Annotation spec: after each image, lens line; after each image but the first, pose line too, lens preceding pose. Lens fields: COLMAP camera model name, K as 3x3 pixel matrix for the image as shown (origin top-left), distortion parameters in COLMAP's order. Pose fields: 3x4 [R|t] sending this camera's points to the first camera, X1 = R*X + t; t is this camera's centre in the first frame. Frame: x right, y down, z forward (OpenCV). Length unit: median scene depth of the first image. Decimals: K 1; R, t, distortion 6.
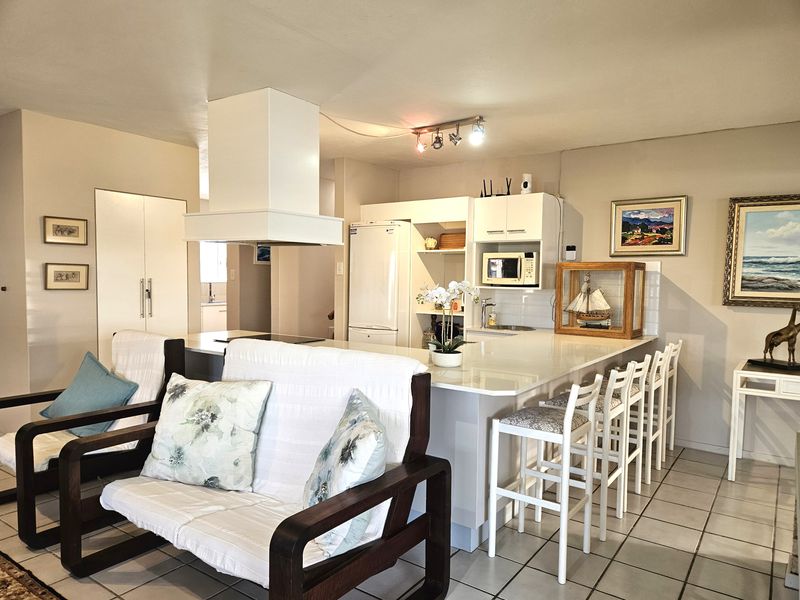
lens RADIAL K [[546.8, 0, 396.5], [0, 546.8, 307.2], [0, 0, 1]] dist [0.079646, -0.068489]
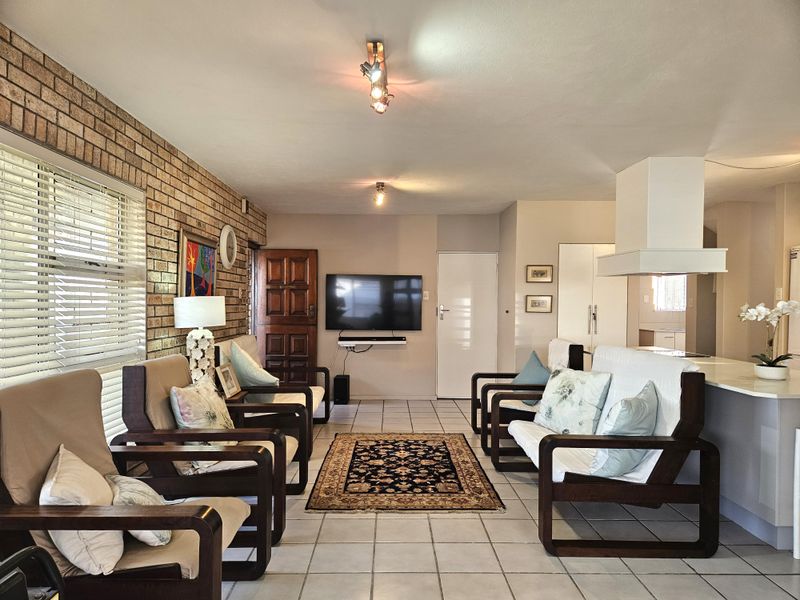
lens RADIAL K [[532.4, 0, 402.0], [0, 532.4, 308.5], [0, 0, 1]] dist [0.085183, -0.071421]
pose [[0.601697, -0.001121, -0.798724, 0.350020], [-0.045524, 0.998325, -0.035695, 0.026712], [0.797426, 0.057839, 0.600638, -0.168324]]
